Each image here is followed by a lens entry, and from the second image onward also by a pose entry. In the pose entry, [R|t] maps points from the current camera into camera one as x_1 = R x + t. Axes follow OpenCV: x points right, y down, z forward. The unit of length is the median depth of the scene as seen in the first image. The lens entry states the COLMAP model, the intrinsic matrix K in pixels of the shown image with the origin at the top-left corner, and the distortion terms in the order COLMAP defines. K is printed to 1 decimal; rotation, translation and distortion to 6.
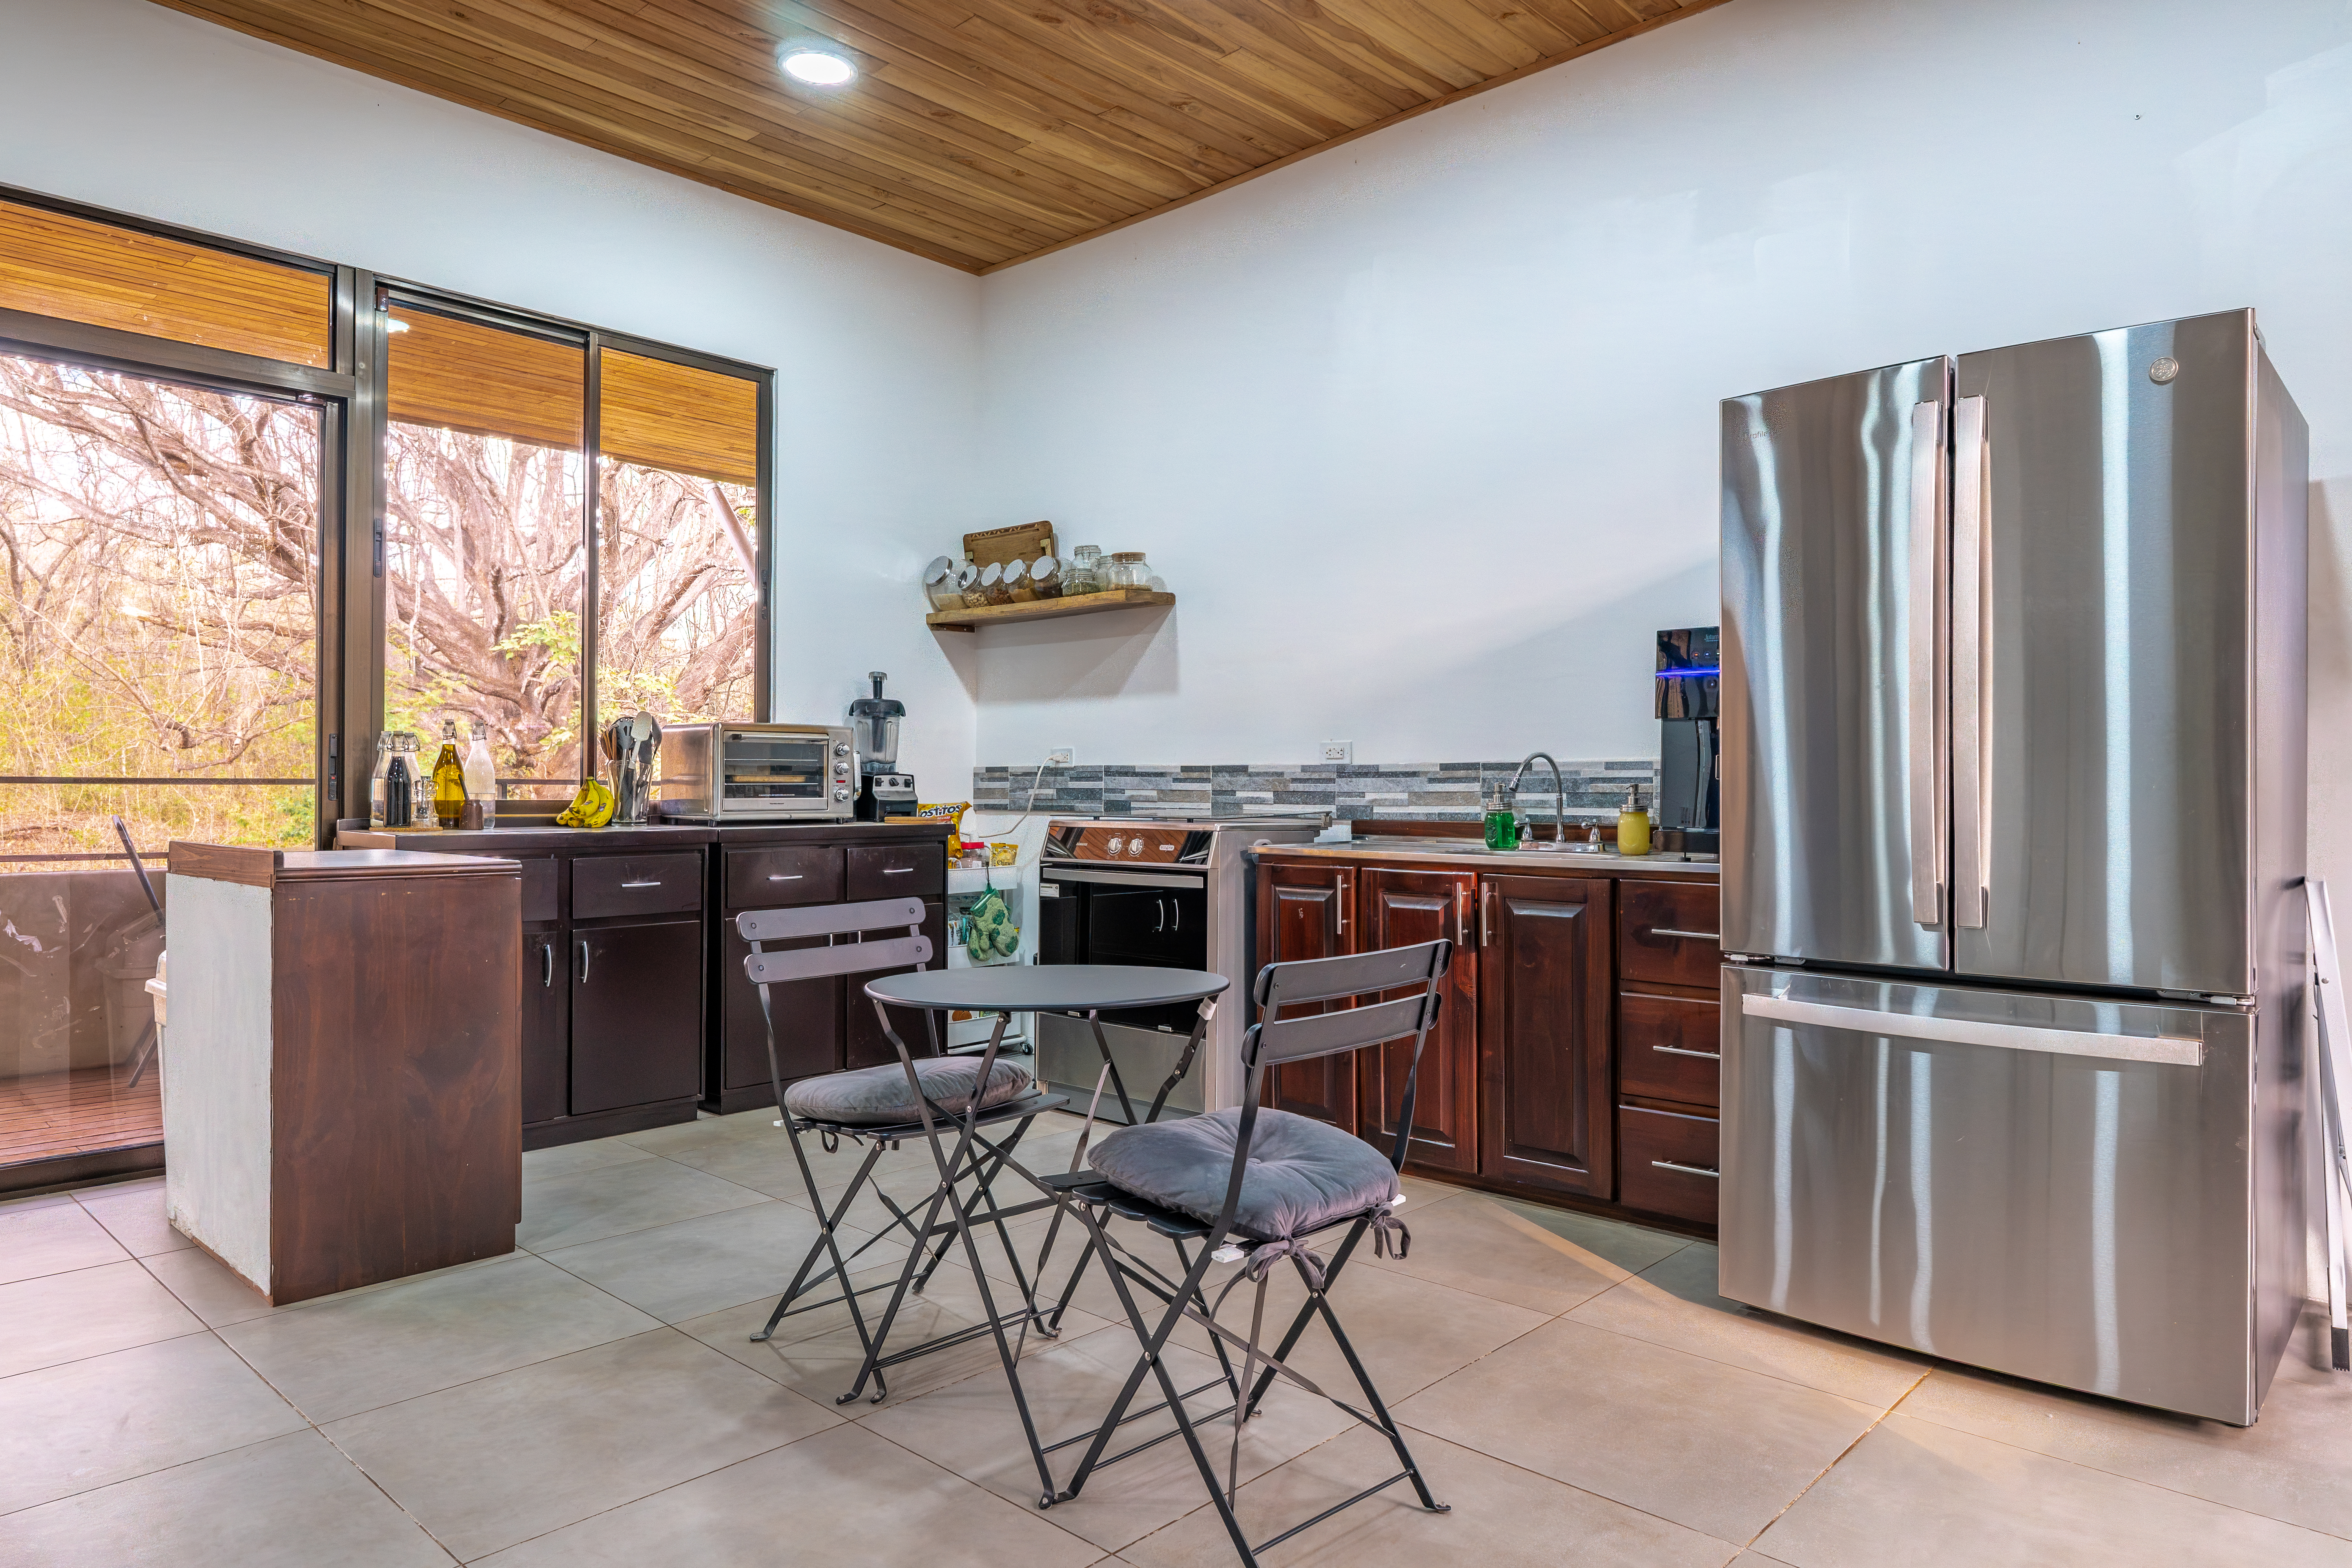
lens RADIAL K [[1412.1, 0, 1130.8], [0, 1412.1, 784.2], [0, 0, 1]] dist [0.001599, -0.000007]
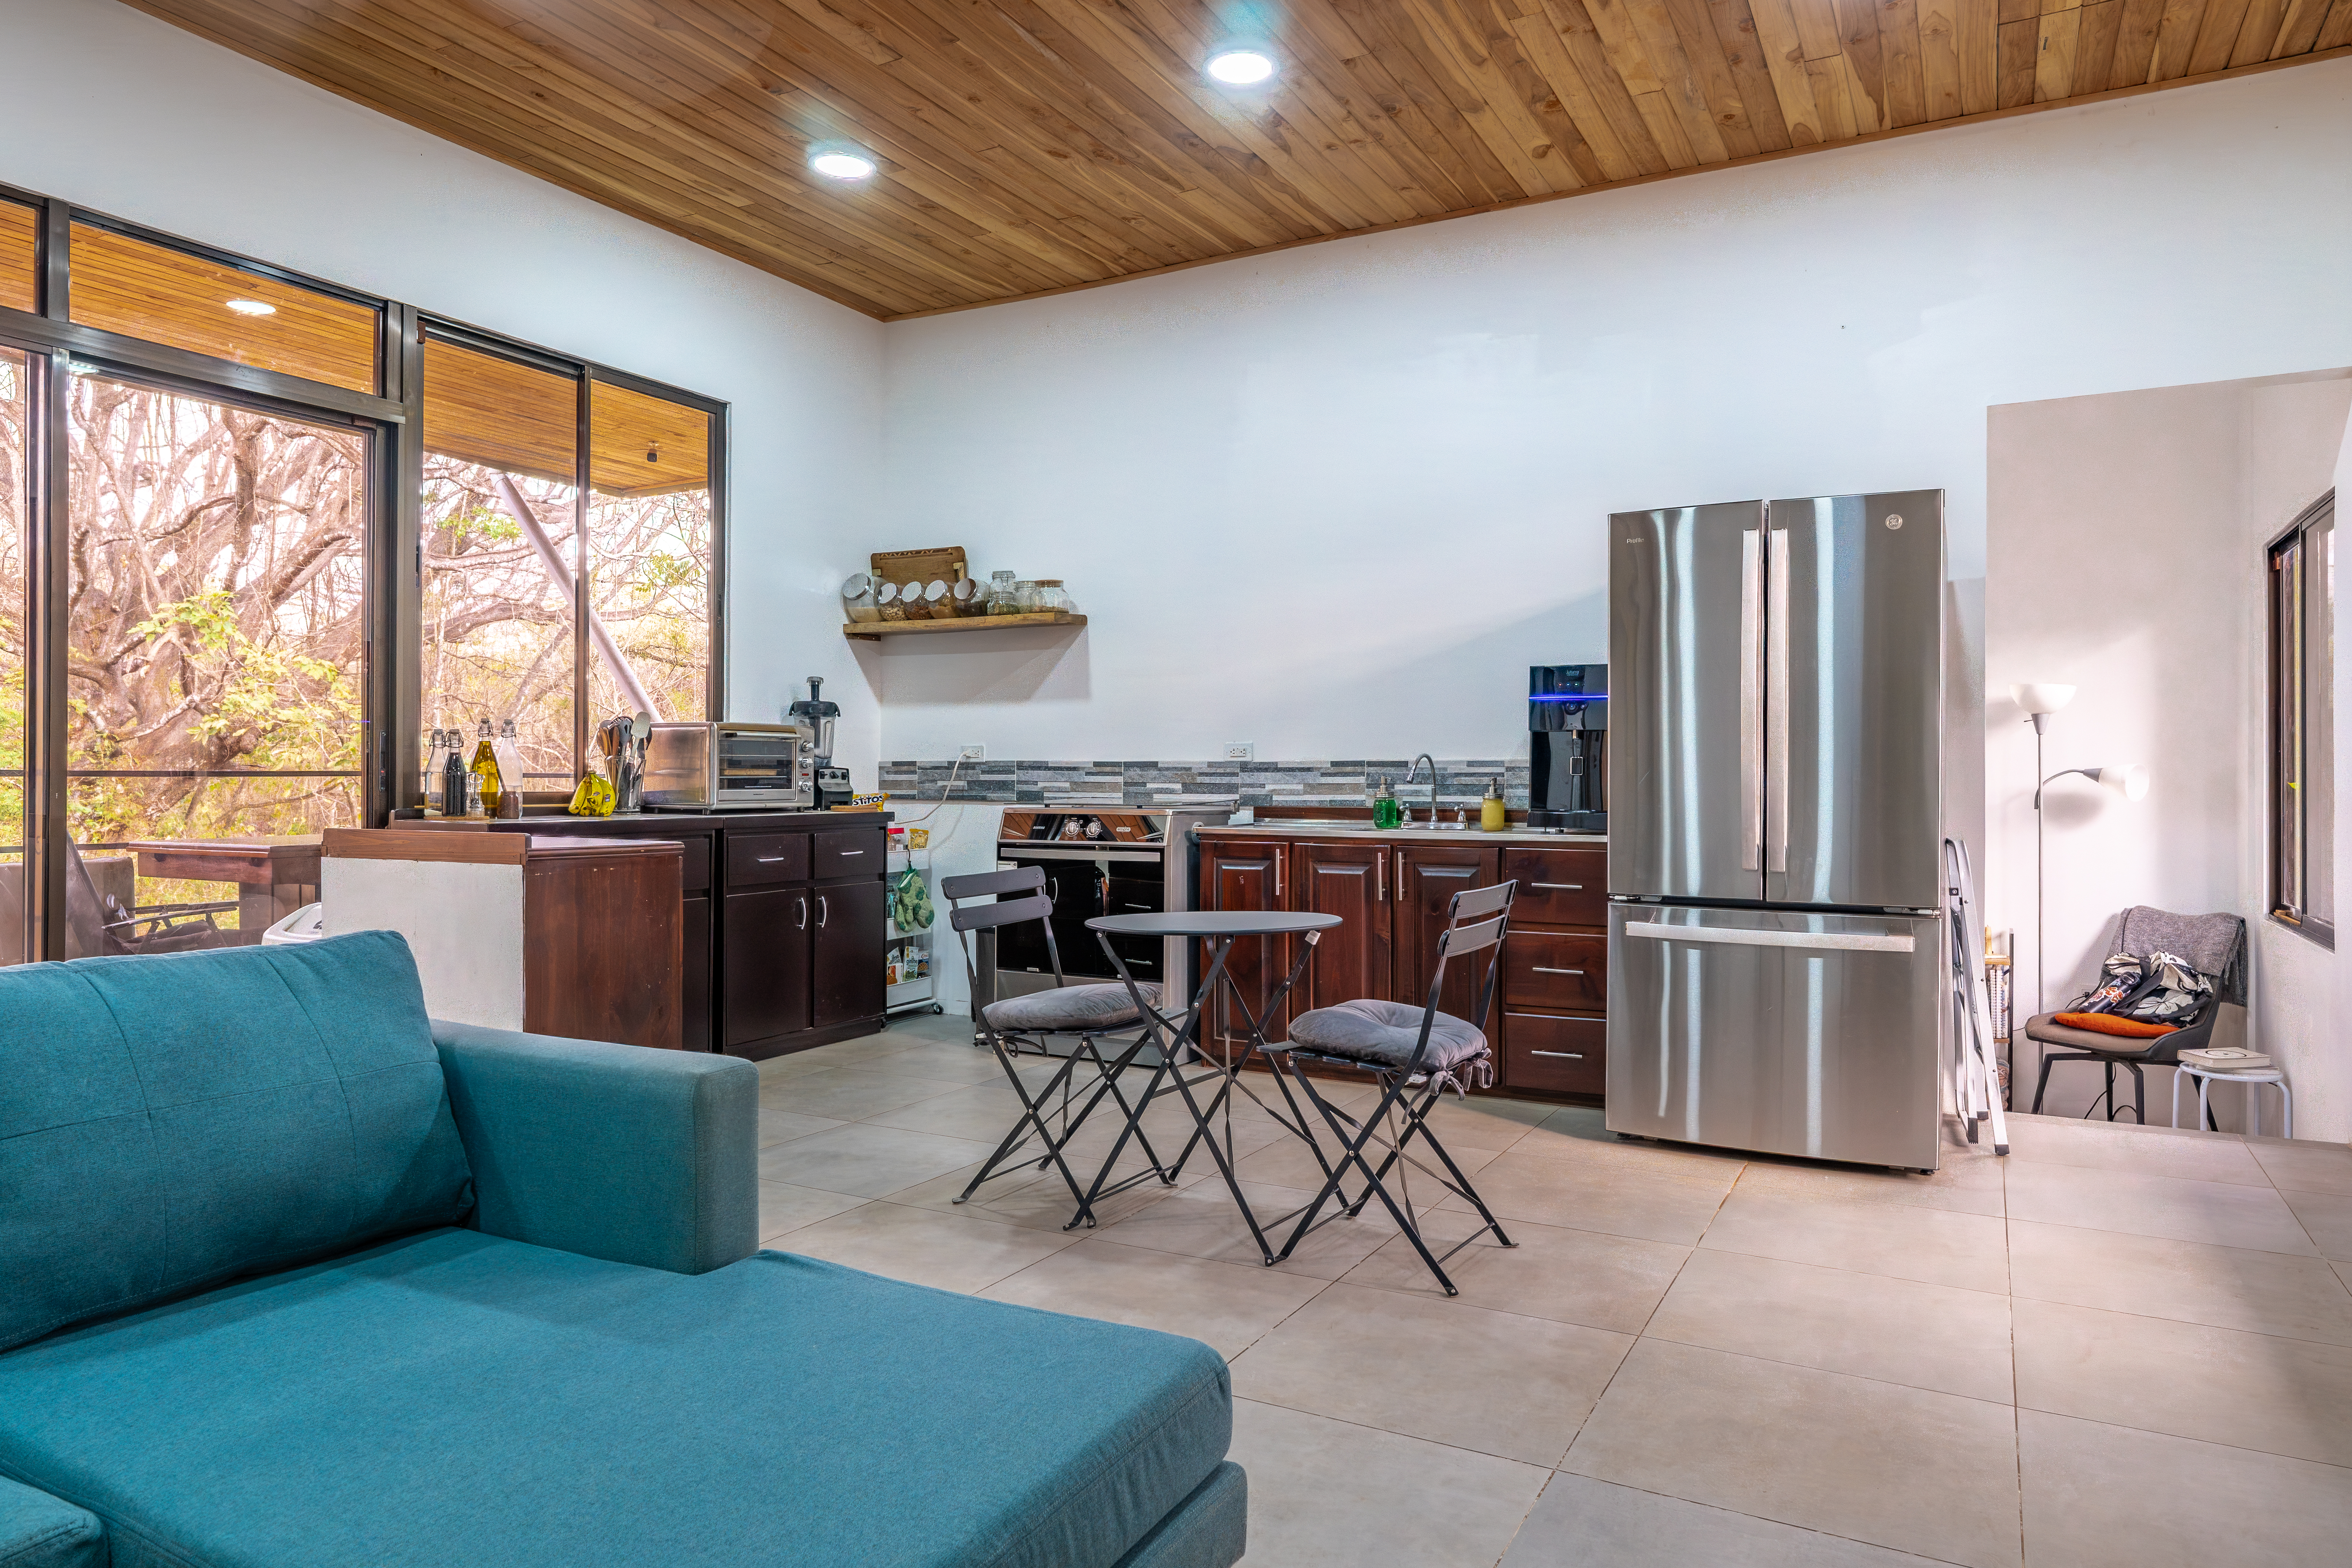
lens RADIAL K [[1430.4, 0, 1107.7], [0, 1430.4, 786.1], [0, 0, 1]] dist [0.002974, 0.000924]
pose [[0.972674, -0.001369, 0.232172, -0.269290], [-0.000552, 0.999966, 0.008210, -0.002648], [-0.232175, -0.008114, 0.972640, -0.197896]]
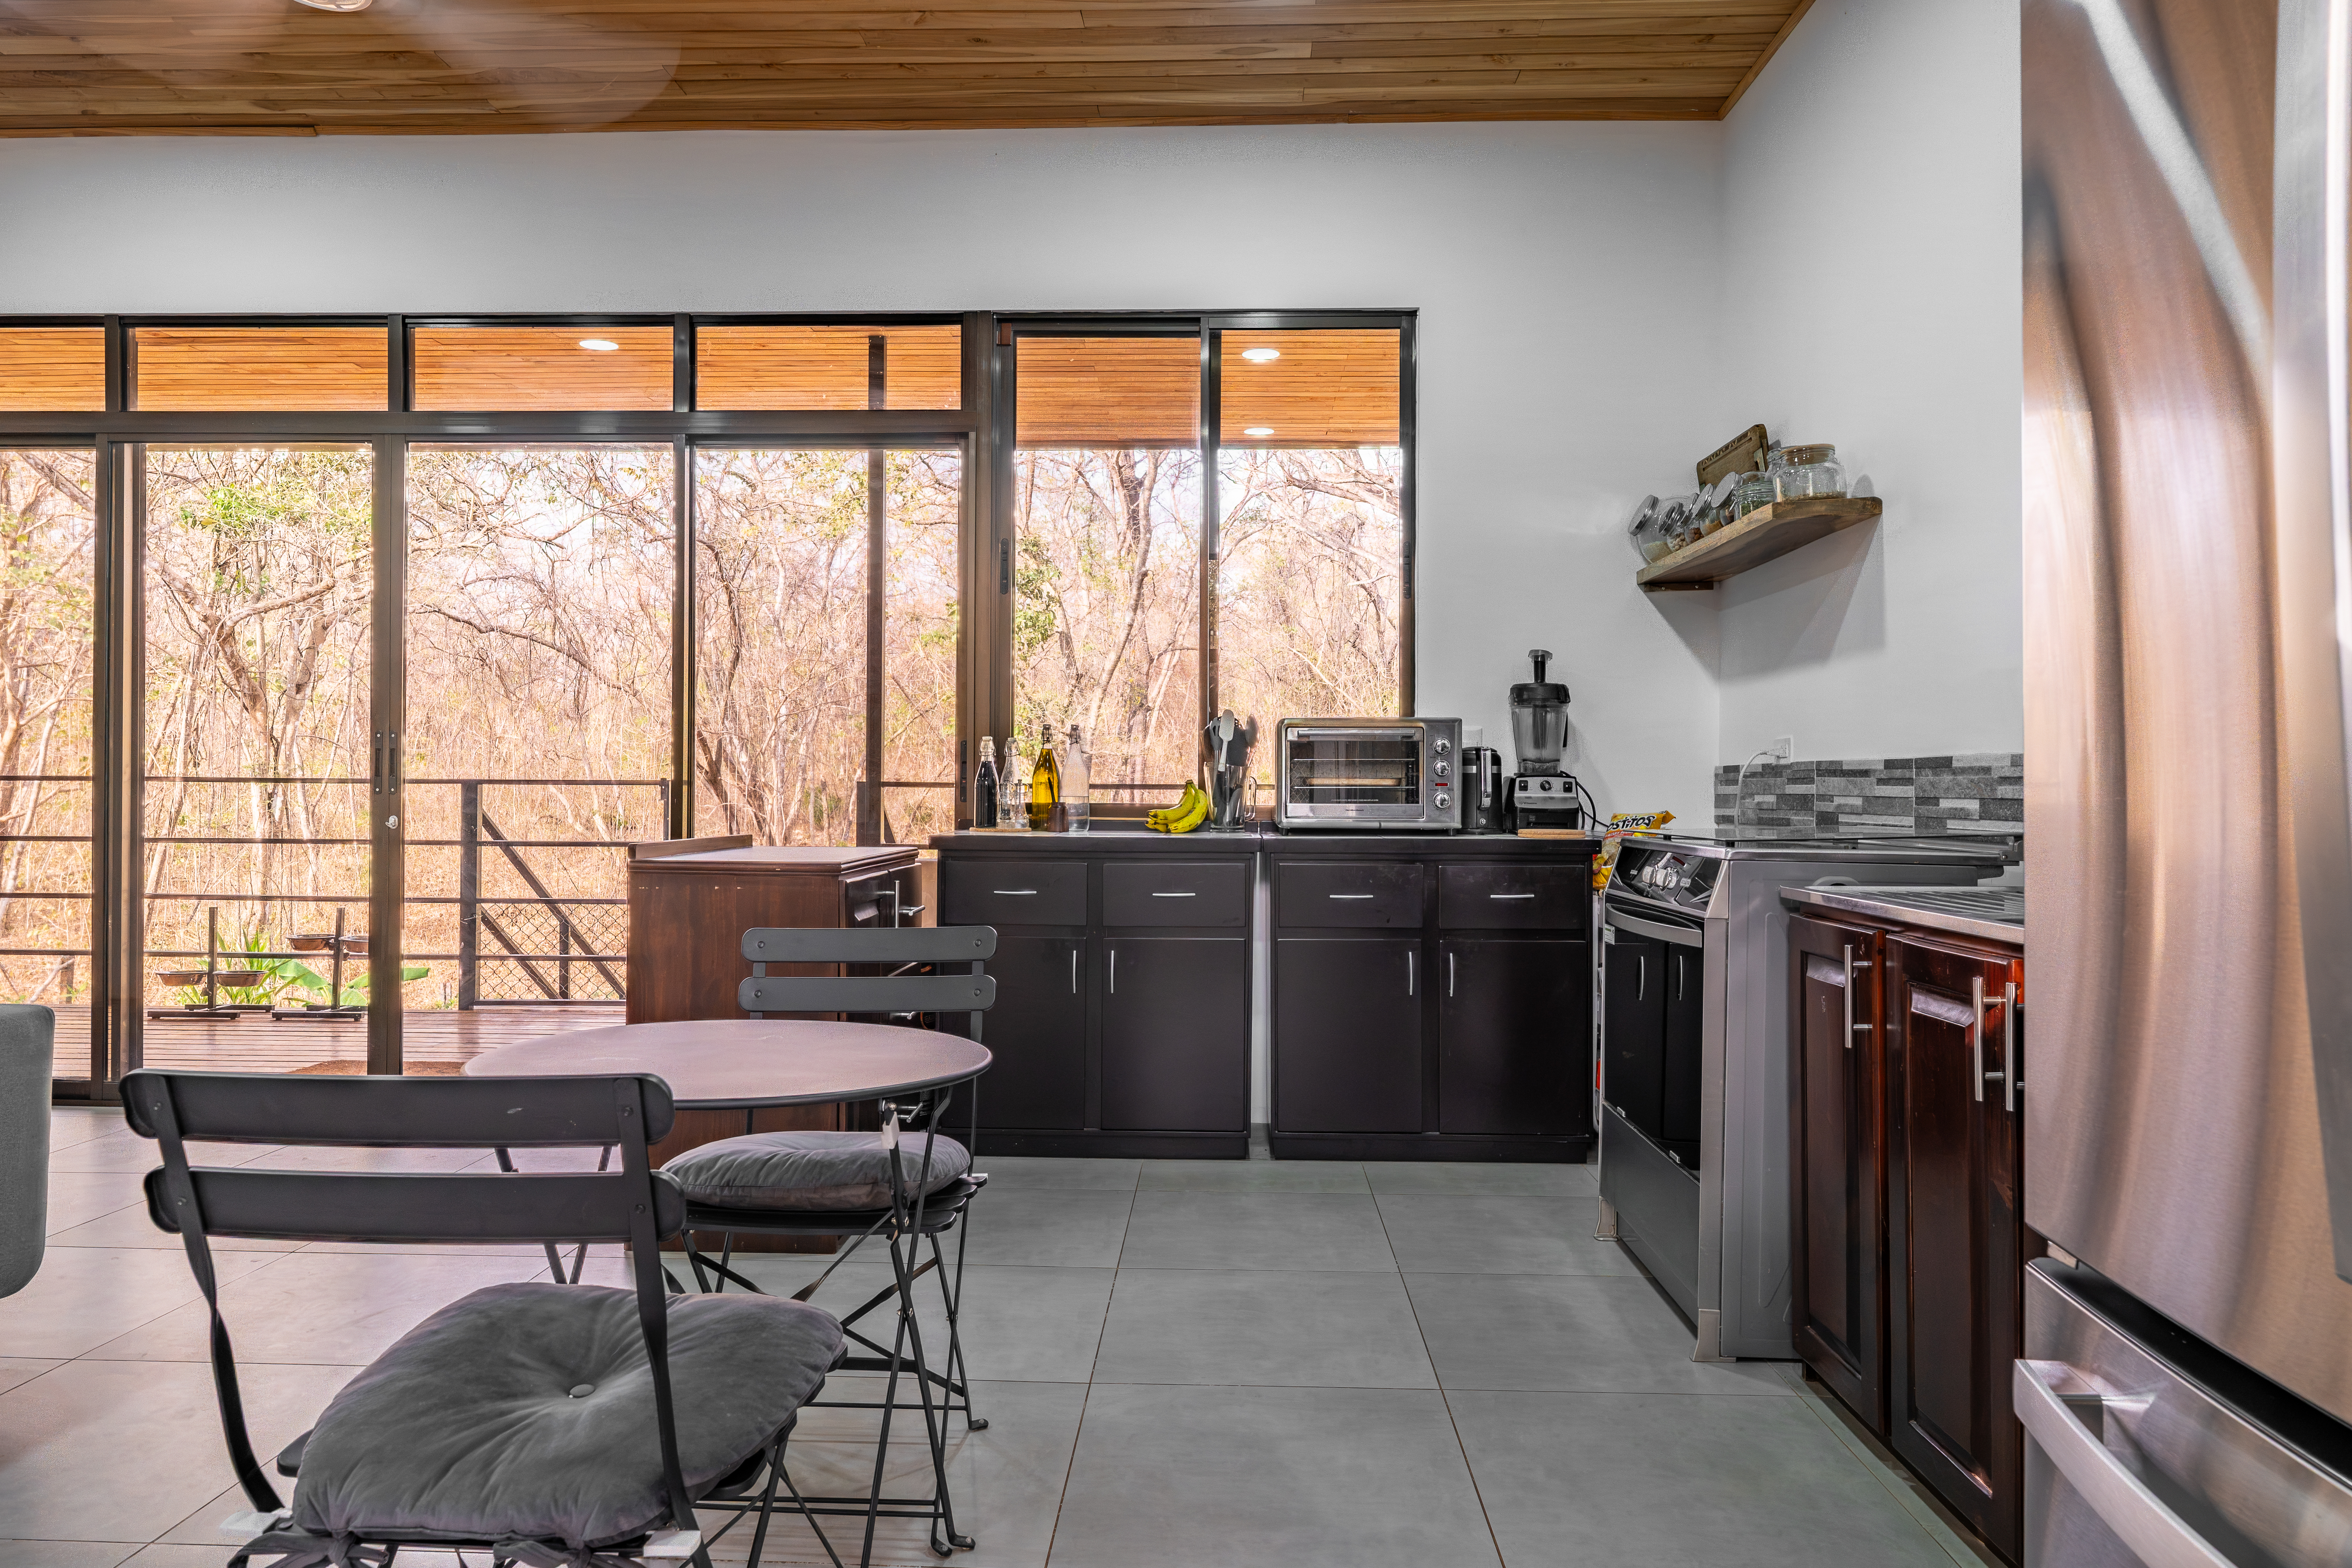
lens RADIAL K [[1420.3, 0, 1176.0], [0, 1420.3, 784.0], [0, 0, 1]] dist [-0.008325, 0.000611]
pose [[0.678494, -0.002465, -0.734602, 0.343041], [-0.002549, 0.999980, -0.005709, 0.003337], [0.734602, 0.005746, 0.678474, 0.366718]]
